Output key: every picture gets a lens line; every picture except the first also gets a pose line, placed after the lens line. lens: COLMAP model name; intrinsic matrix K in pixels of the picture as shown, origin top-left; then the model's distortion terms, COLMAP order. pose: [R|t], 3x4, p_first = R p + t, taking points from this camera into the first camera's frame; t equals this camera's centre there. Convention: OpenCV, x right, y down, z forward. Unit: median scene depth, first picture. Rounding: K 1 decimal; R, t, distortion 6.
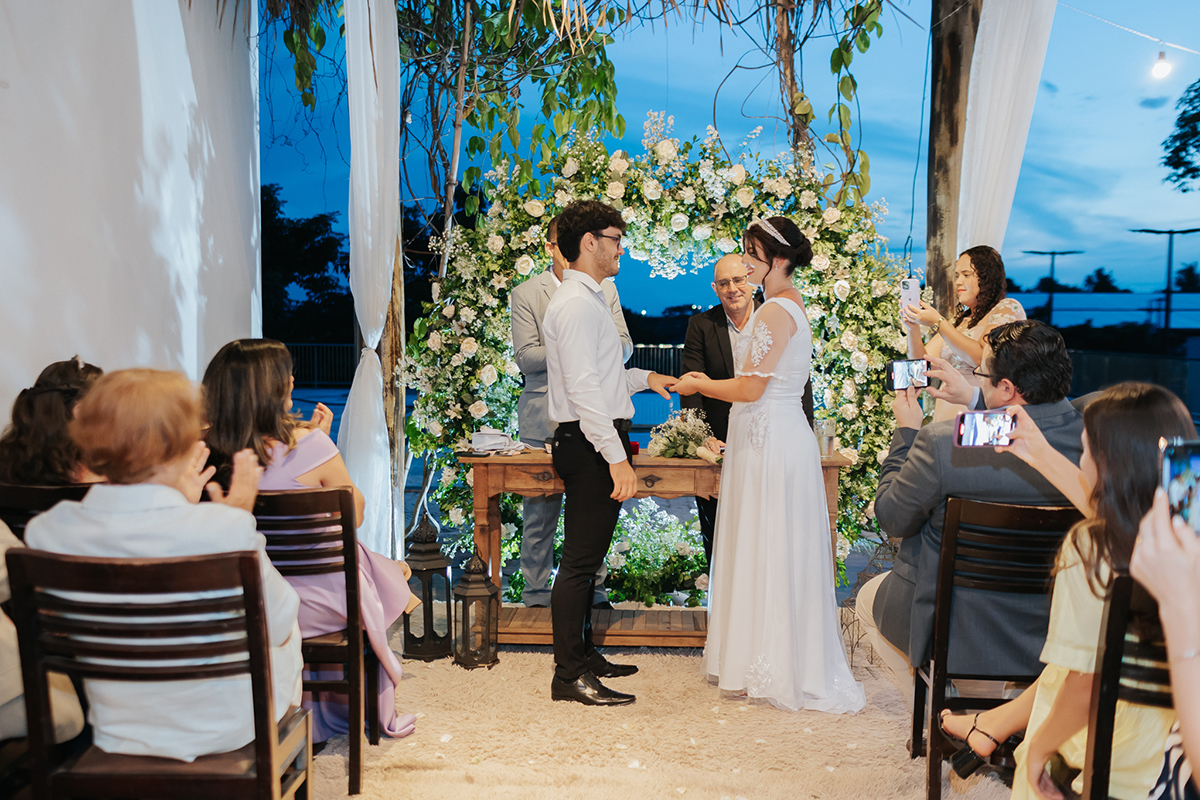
lens RADIAL K [[1199.6, 0, 575.9], [0, 1199.6, 414.8], [0, 0, 1]] dist [0.003867, 0.000000]
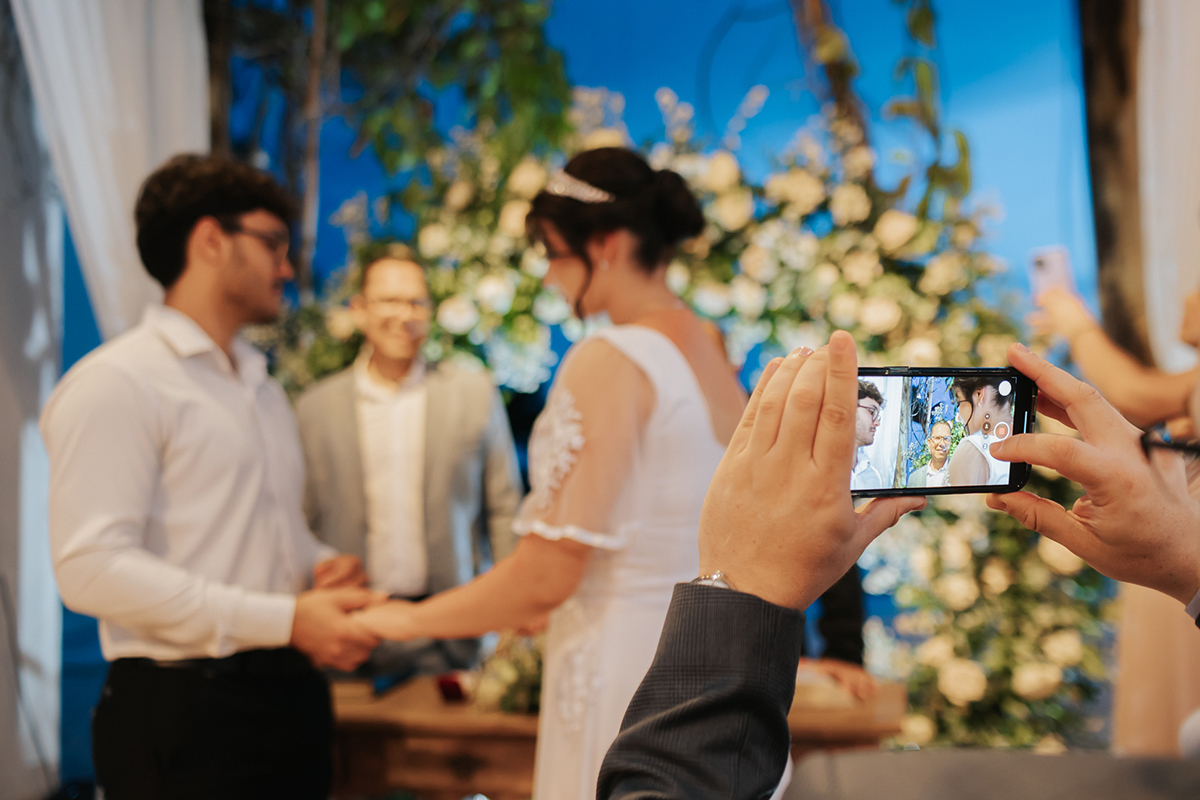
lens RADIAL K [[1107.5, 0, 595.3], [0, 1107.5, 398.7], [0, 0, 1]] dist [0.006856, 0.000000]
pose [[0.980635, -0.049645, -0.189445, 0.167852], [0.020865, 0.988315, -0.150989, -0.016229], [0.194728, 0.144112, 0.970213, 0.485636]]
